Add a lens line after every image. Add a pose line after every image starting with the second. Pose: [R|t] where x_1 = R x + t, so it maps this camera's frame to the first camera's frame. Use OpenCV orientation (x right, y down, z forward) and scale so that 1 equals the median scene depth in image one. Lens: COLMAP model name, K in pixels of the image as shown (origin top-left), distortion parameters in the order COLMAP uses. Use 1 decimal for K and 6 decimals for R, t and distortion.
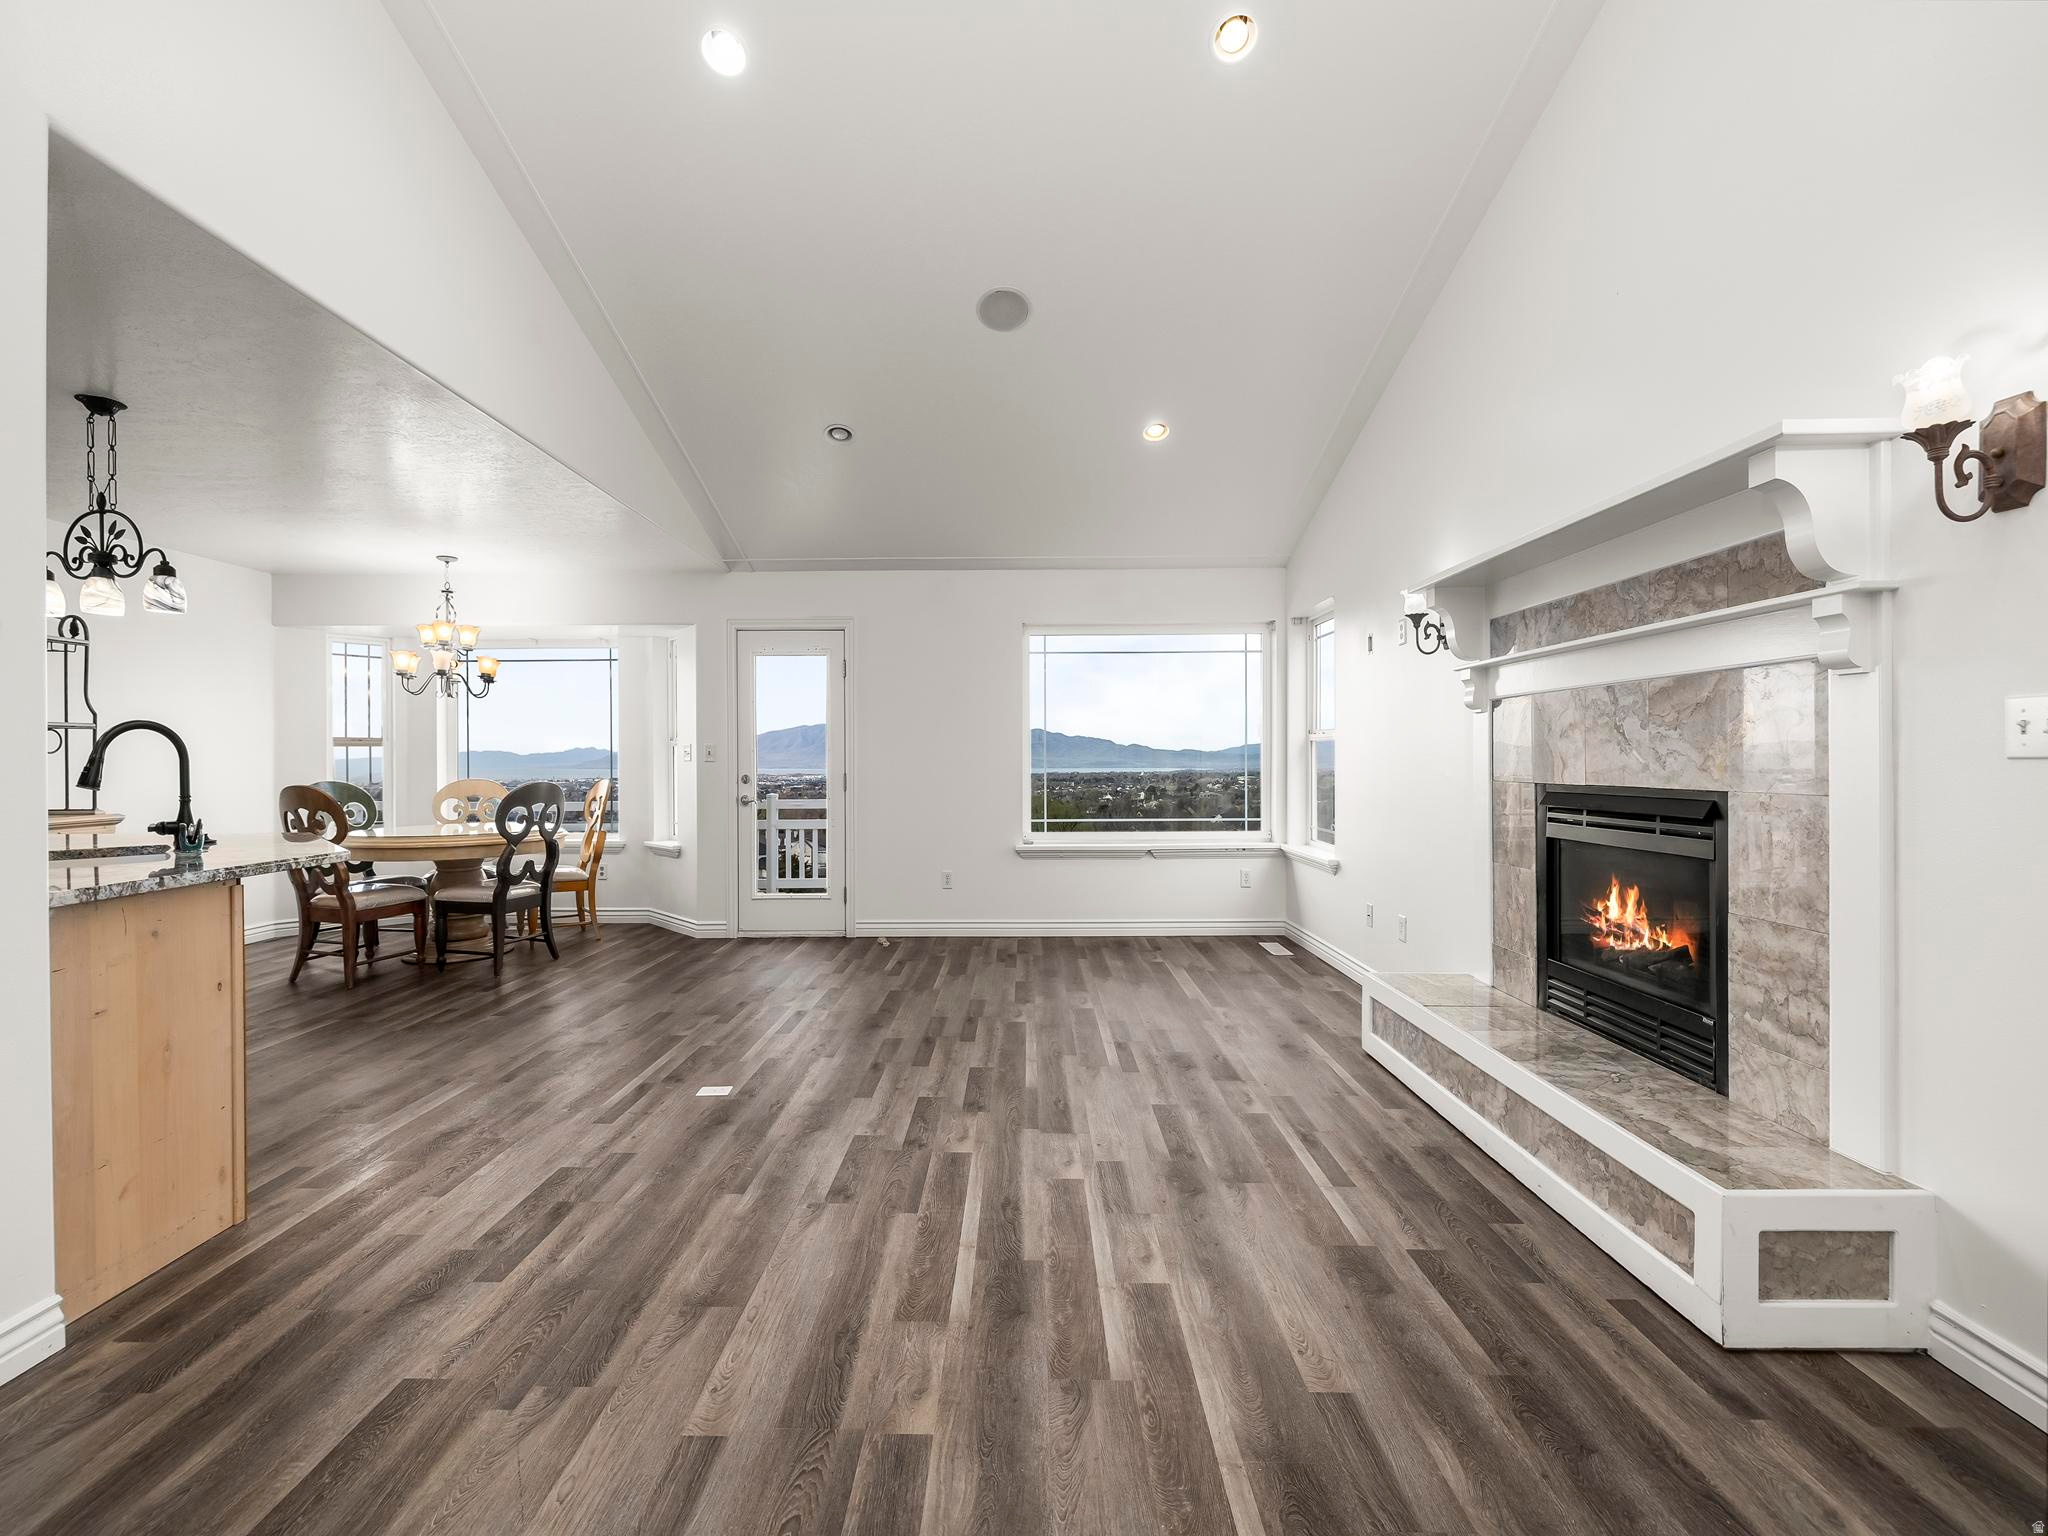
lens RADIAL K [[864.6, 0, 1016.8], [0, 864.6, 768.0], [0, 0, 1]] dist [-0.001555, 0.000243]
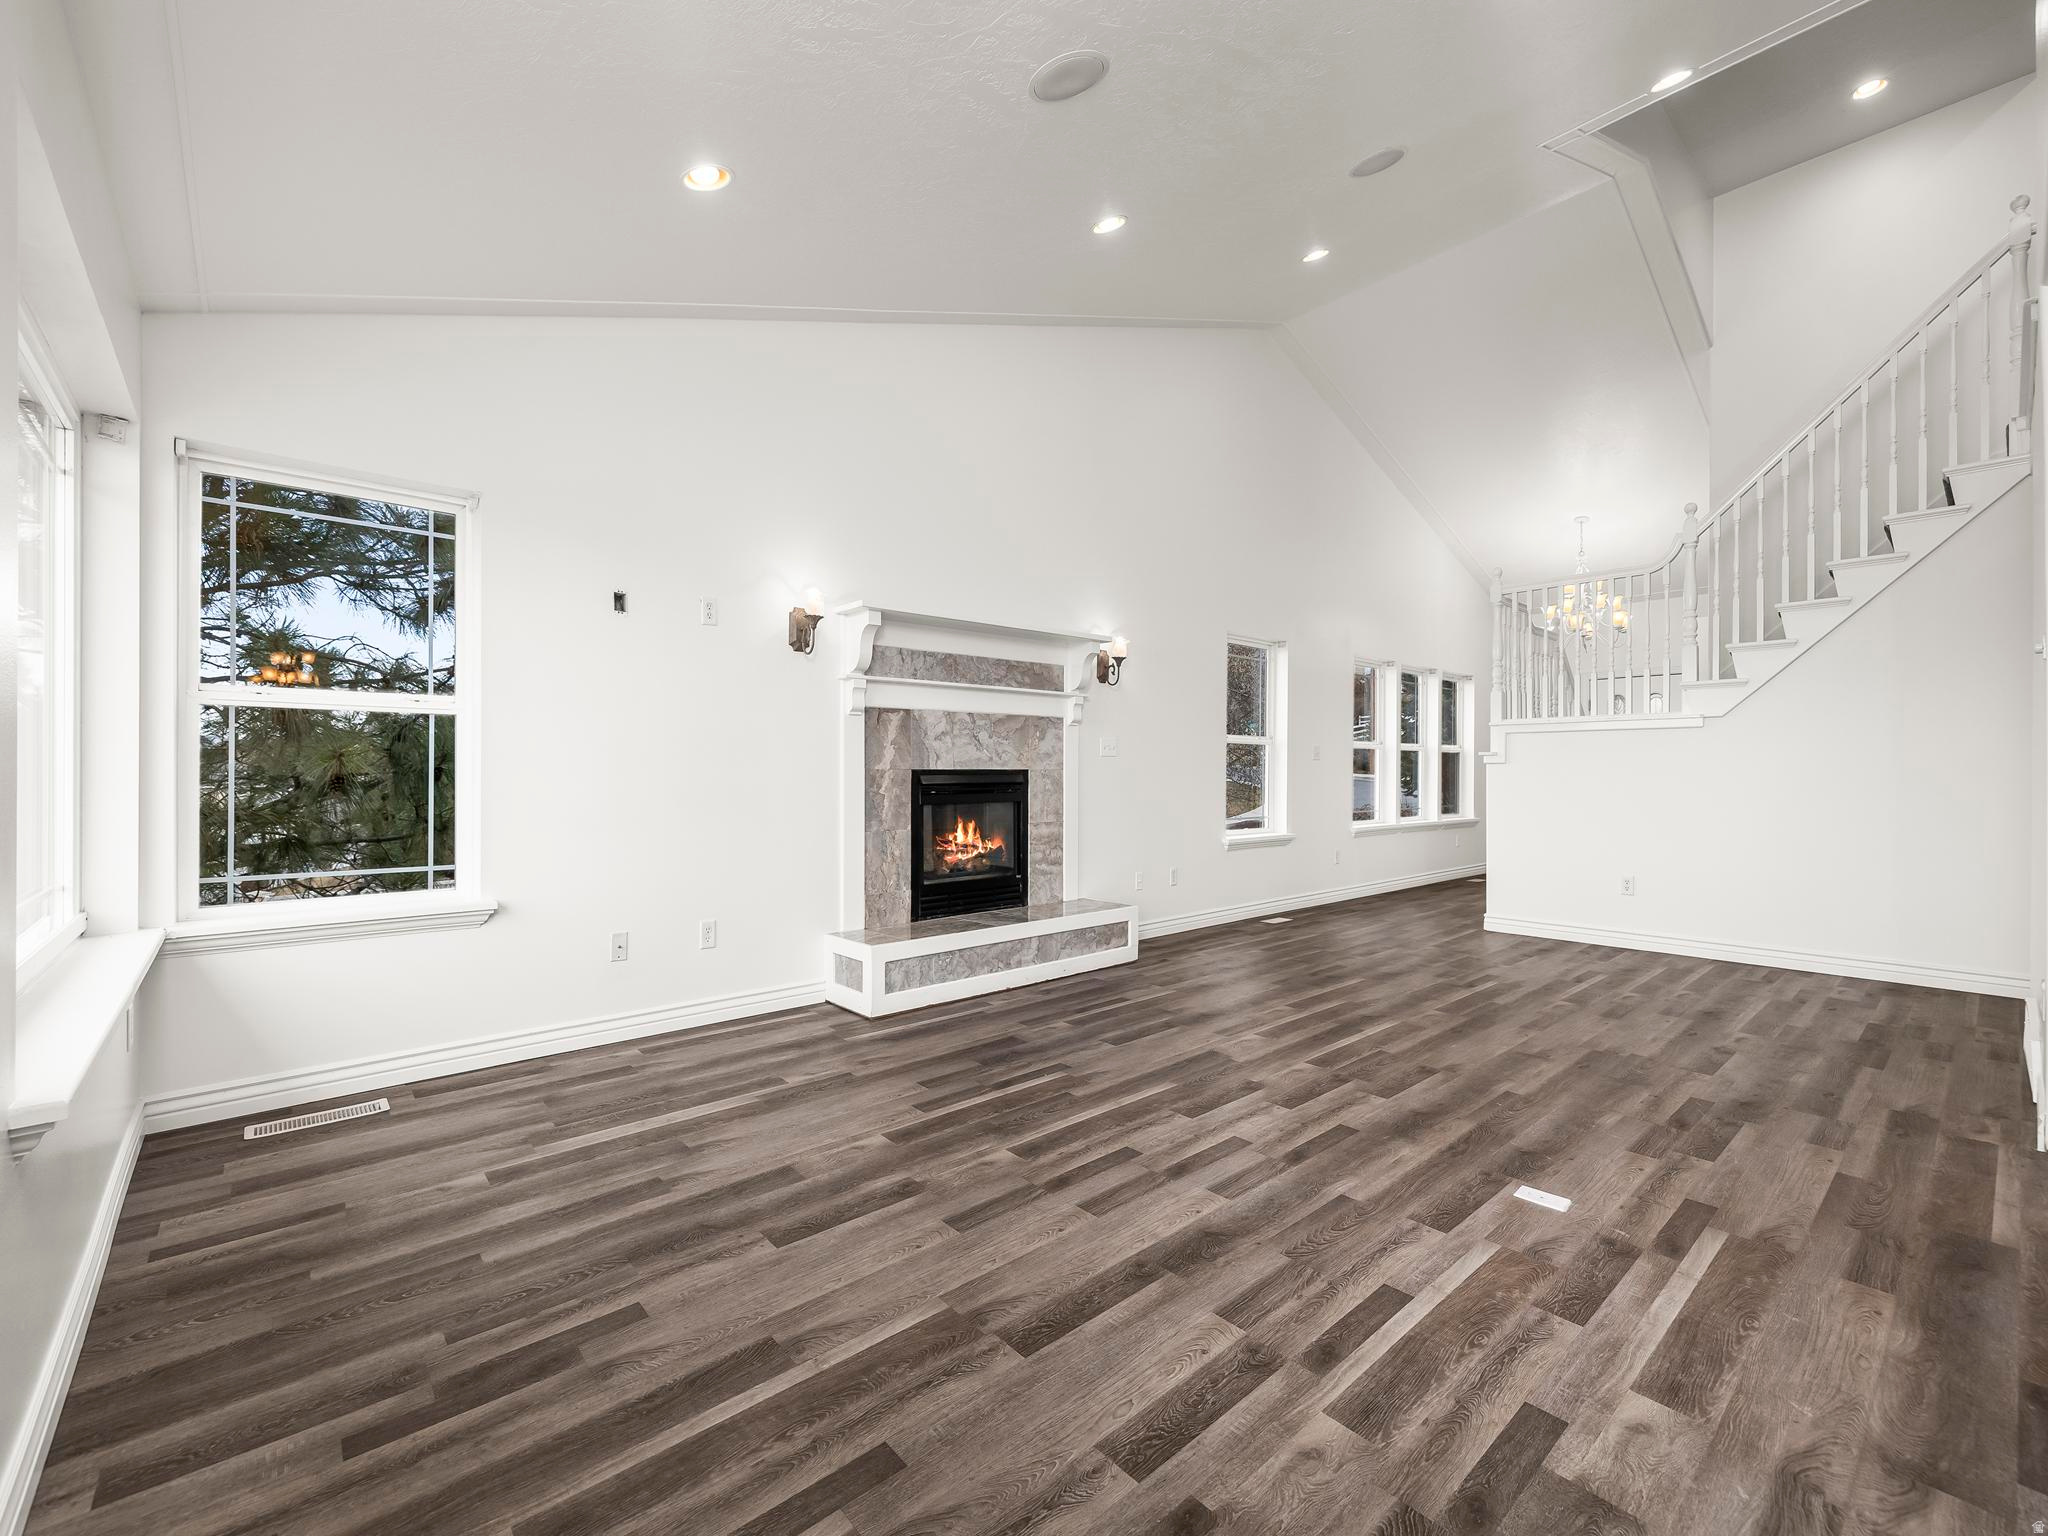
lens RADIAL K [[864.6, 0, 1007.9], [0, 864.6, 764.6], [0, 0, 1]] dist [-0.001555, 0.000243]
pose [[-0.655943, 0.009850, 0.754746, -0.728717], [0.010344, 0.999938, -0.004060, 0.020309], [-0.754740, 0.005144, -0.656004, 2.175984]]
